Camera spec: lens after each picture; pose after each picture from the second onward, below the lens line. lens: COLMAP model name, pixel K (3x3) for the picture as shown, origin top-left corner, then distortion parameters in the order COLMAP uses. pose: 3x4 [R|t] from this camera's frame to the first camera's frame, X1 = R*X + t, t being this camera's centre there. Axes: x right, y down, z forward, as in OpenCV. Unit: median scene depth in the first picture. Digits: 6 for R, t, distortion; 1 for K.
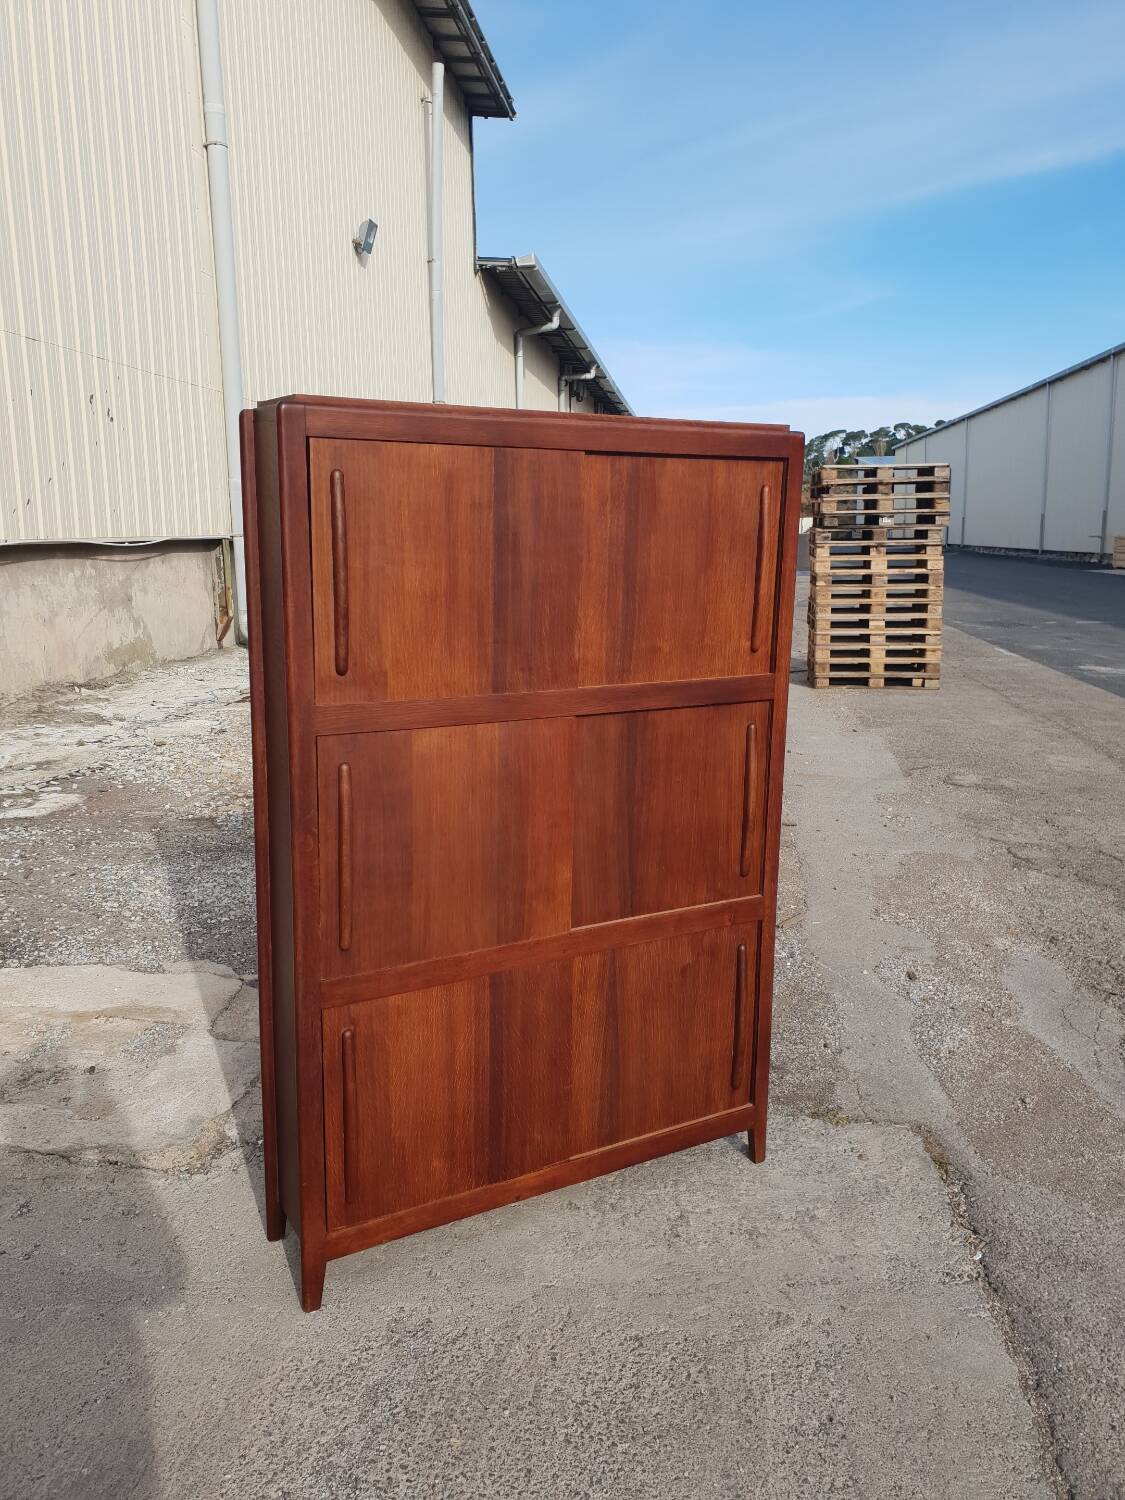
lens RADIAL K [[1175.7, 0, 563.1], [0, 1175.7, 727.8], [0, 0, 1]] dist [0.037227, -0.001368]
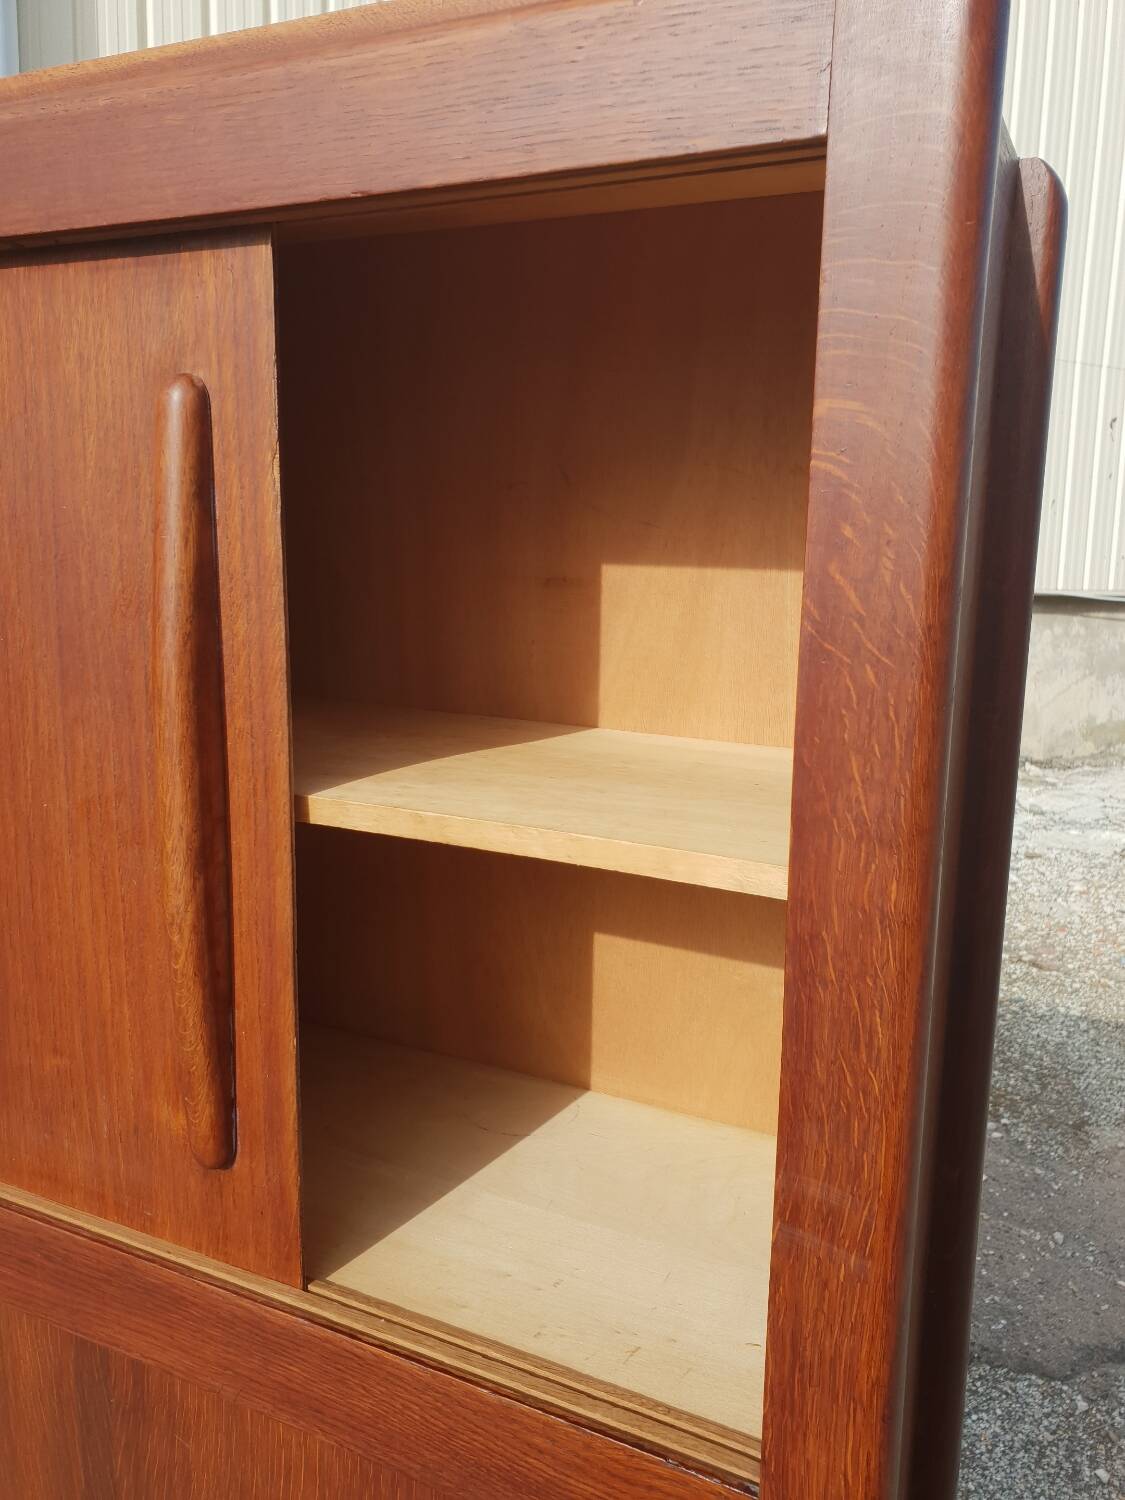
lens RADIAL K [[1181.9, 0, 585.2], [0, 1181.9, 729.4], [0, 0, 1]] dist [0.035994, 0.000003]
pose [[0.566203, 0.133651, -0.813358, 0.266109], [-0.167201, 0.984875, 0.045441, -0.118788], [0.807129, 0.110266, 0.579986, 0.666099]]
